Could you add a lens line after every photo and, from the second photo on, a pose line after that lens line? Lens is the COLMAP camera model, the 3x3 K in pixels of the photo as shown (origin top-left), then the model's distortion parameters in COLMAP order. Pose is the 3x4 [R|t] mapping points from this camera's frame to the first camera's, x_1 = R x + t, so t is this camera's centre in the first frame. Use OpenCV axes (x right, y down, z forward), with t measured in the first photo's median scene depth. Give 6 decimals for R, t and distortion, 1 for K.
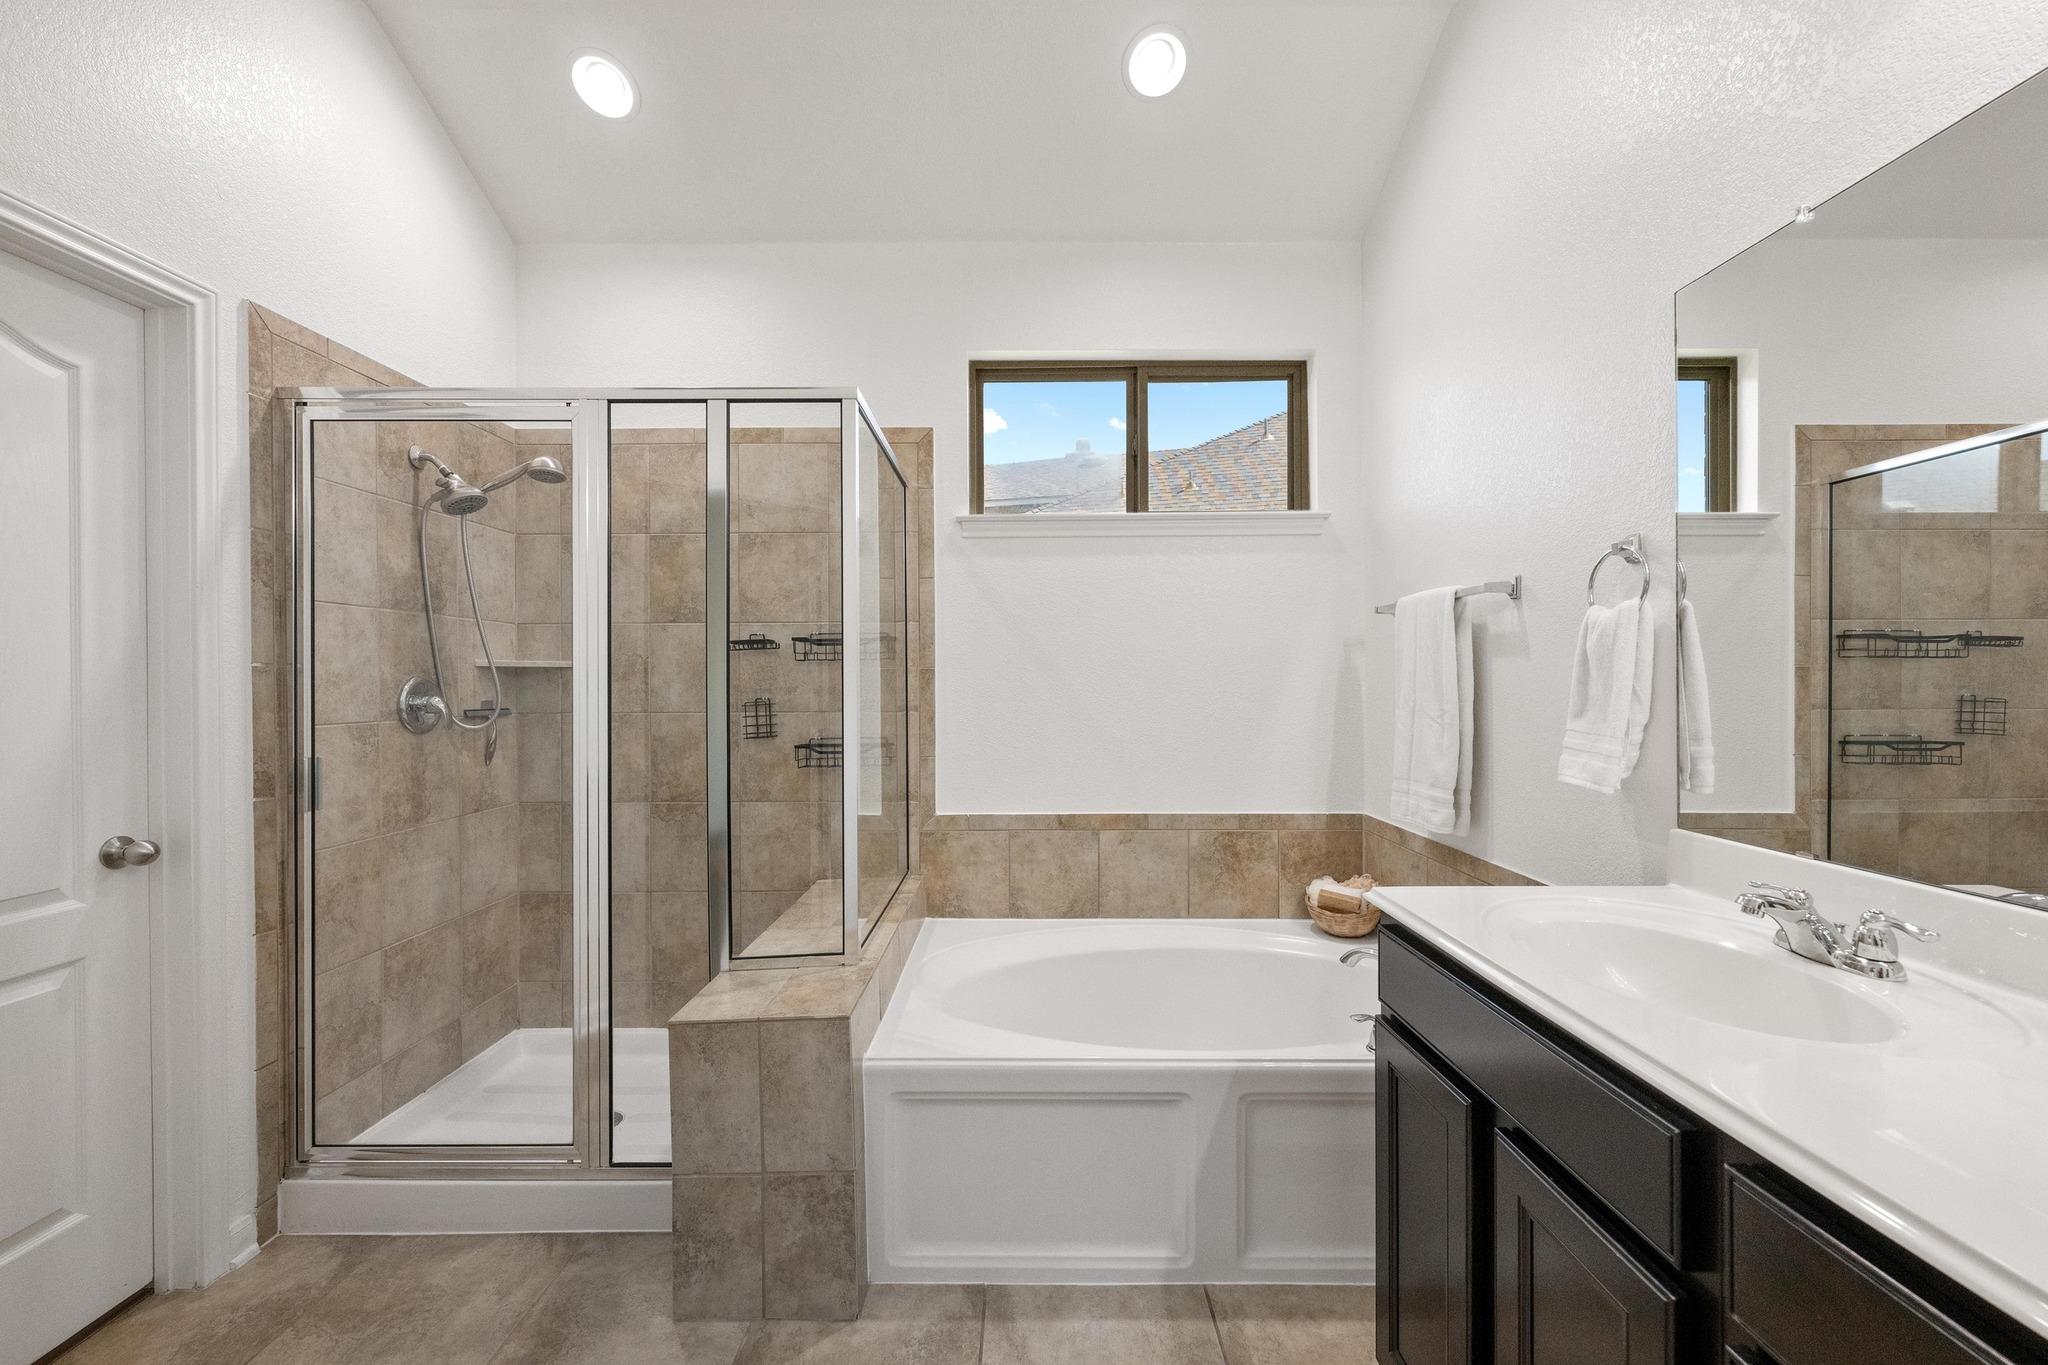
lens RADIAL K [[809.2, 0, 1022.9], [0, 809.2, 685.3], [0, 0, 1]] dist [-0.003123, -0.000315]
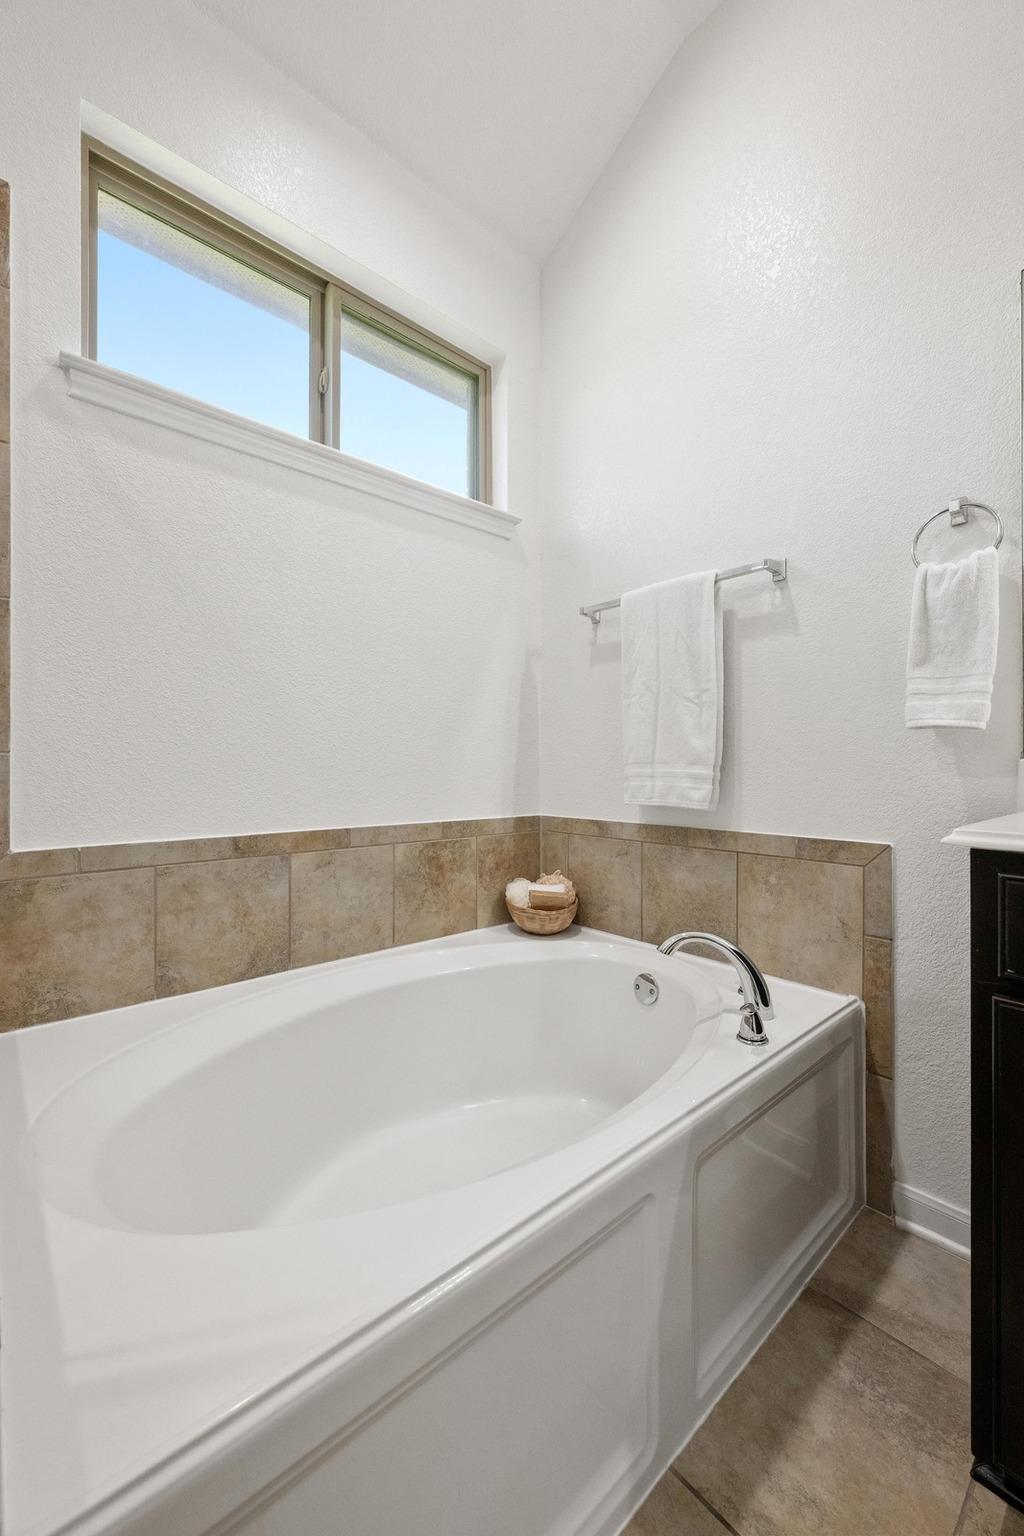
lens RADIAL K [[606.9, 0, 512.8], [0, 606.9, 764.1], [0, 0, 1]] dist [-0.003123, -0.000315]
pose [[0.744917, 0.008270, 0.667106, -0.130572], [-0.002128, 0.999948, -0.010019, 0.100581], [-0.667154, 0.006044, 0.744895, 0.437741]]
